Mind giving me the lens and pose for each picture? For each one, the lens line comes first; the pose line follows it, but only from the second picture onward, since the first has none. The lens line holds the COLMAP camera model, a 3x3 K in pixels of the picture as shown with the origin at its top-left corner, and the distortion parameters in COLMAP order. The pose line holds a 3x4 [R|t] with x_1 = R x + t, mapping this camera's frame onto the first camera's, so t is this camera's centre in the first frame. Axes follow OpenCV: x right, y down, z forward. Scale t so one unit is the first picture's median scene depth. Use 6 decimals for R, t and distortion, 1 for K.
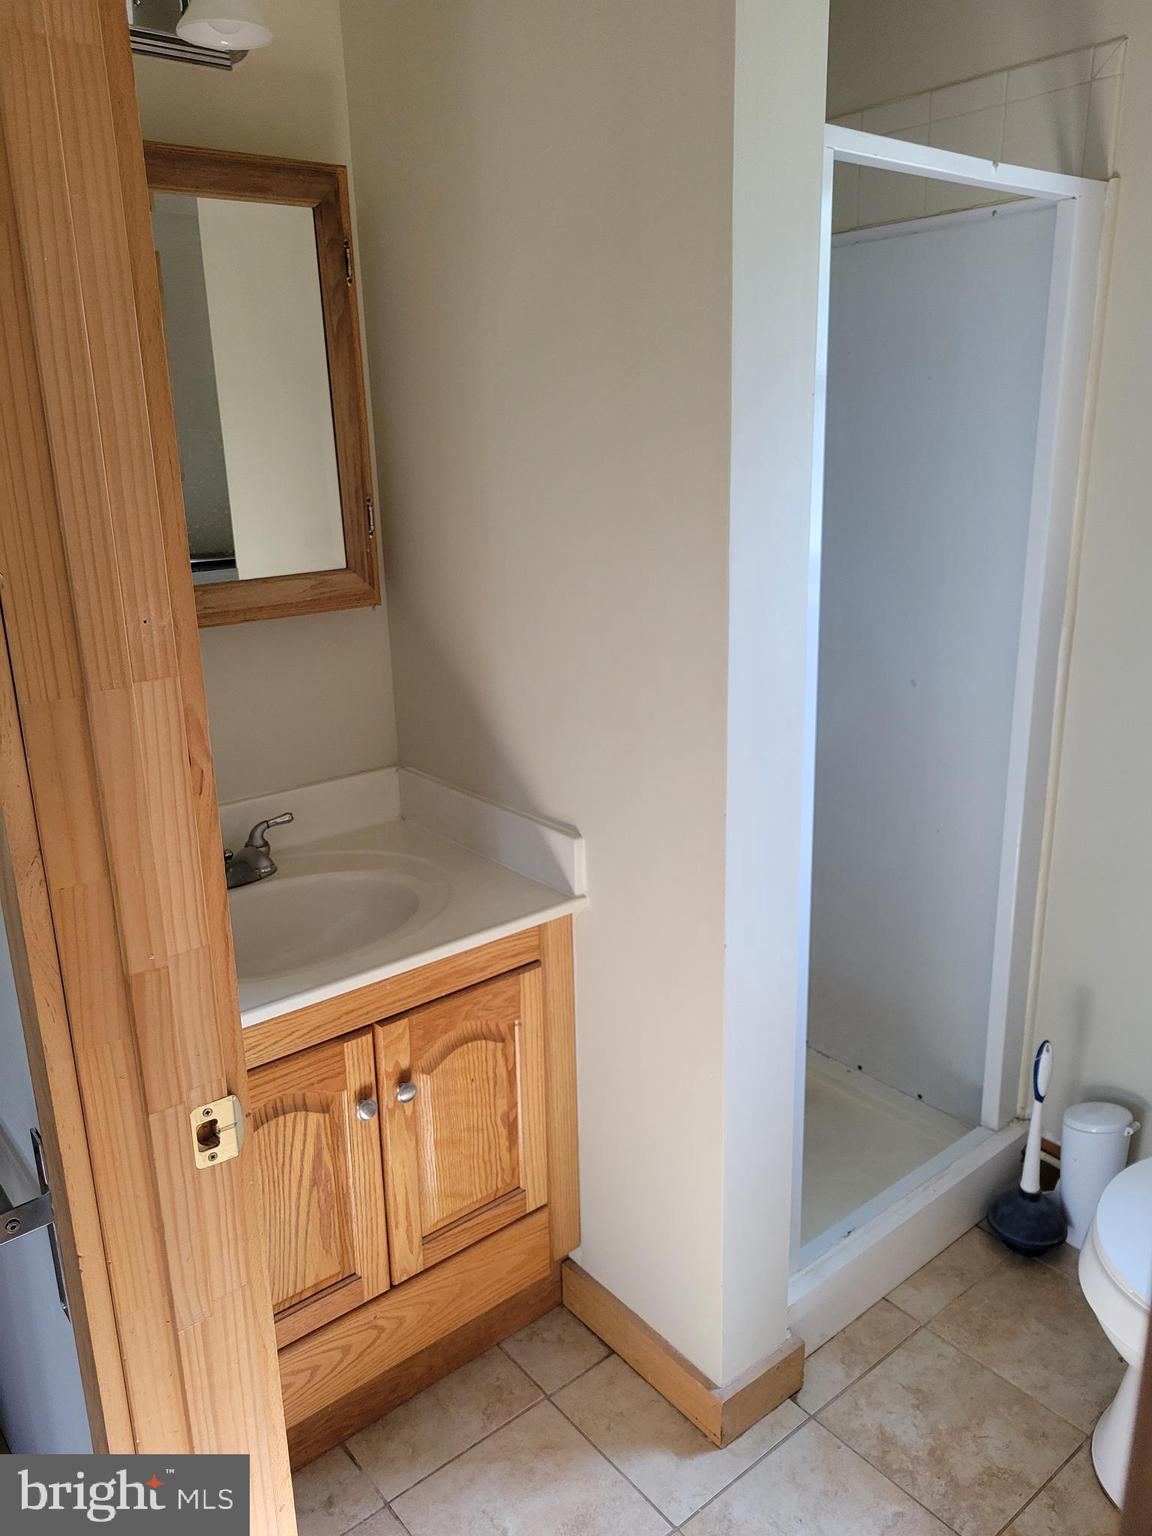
lens RADIAL K [[1137.0, 0, 580.5], [0, 1137.0, 765.4], [0, 0, 1]] dist [0.034956, -0.028371]
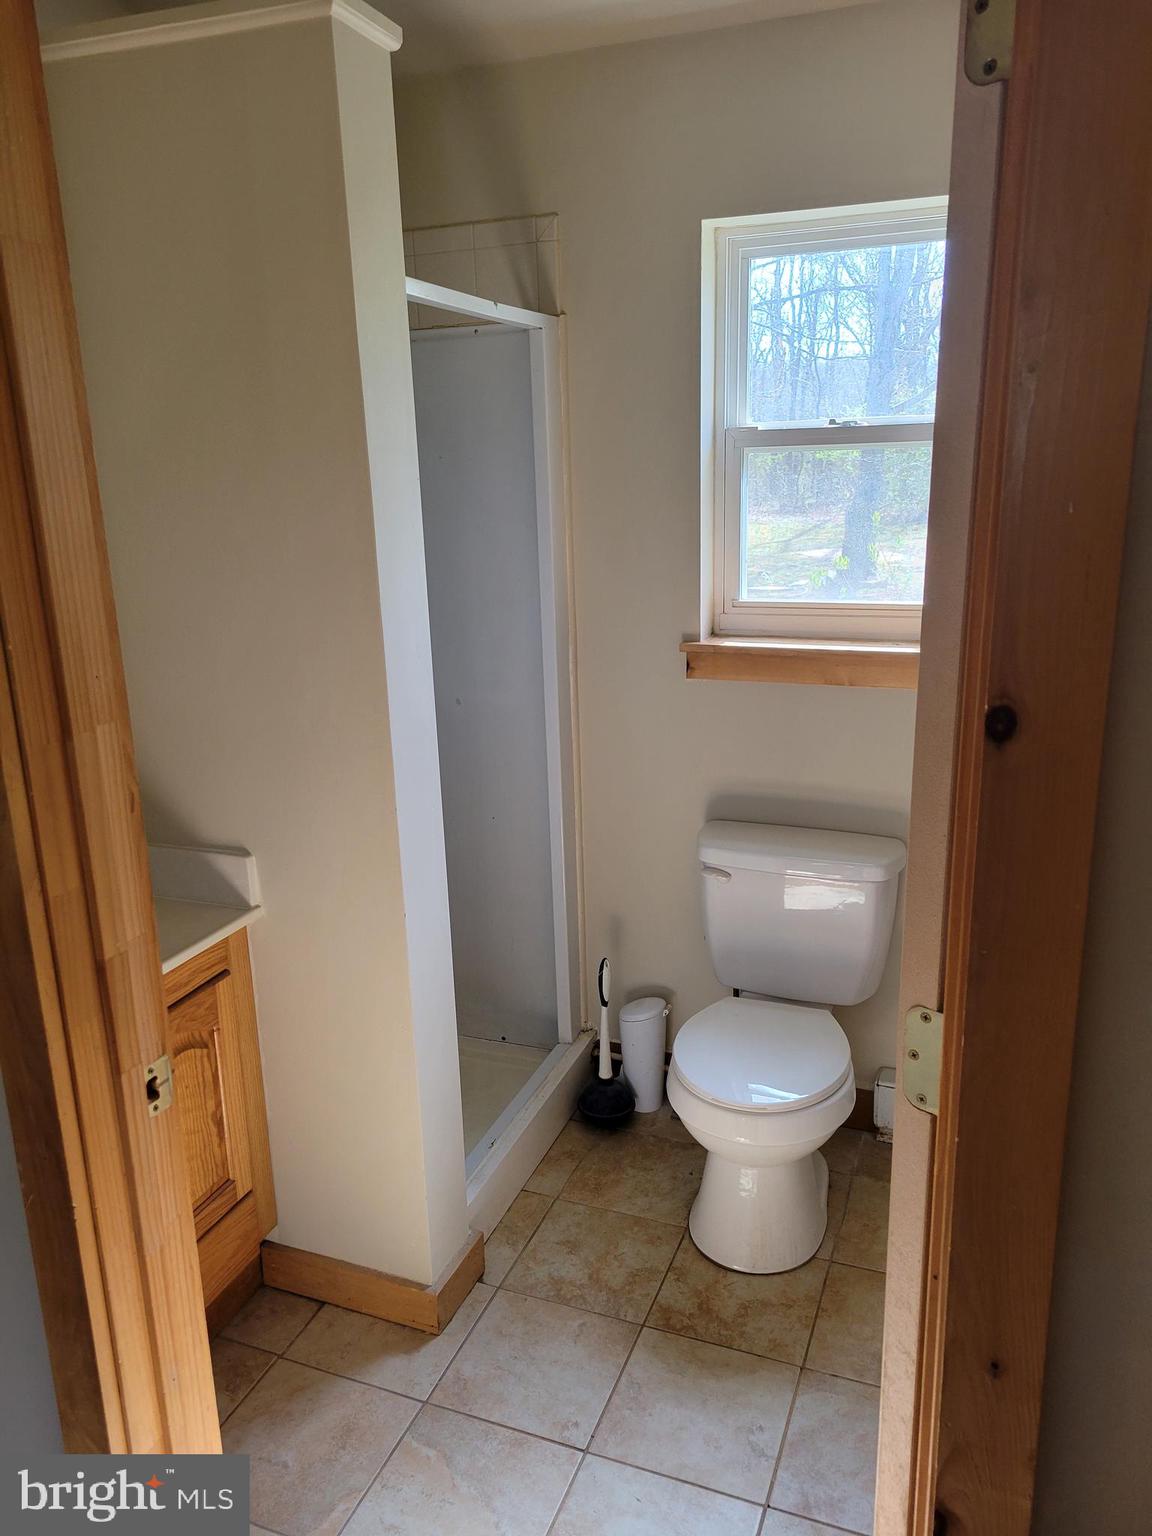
lens RADIAL K [[1137.0, 0, 572.0], [0, 1137.0, 769.2], [0, 0, 1]] dist [0.034956, -0.028371]
pose [[0.871698, -0.126482, 0.473440, -0.242292], [0.144103, 0.989562, -0.000955, 0.024228], [-0.468377, 0.069056, 0.880826, -0.165901]]
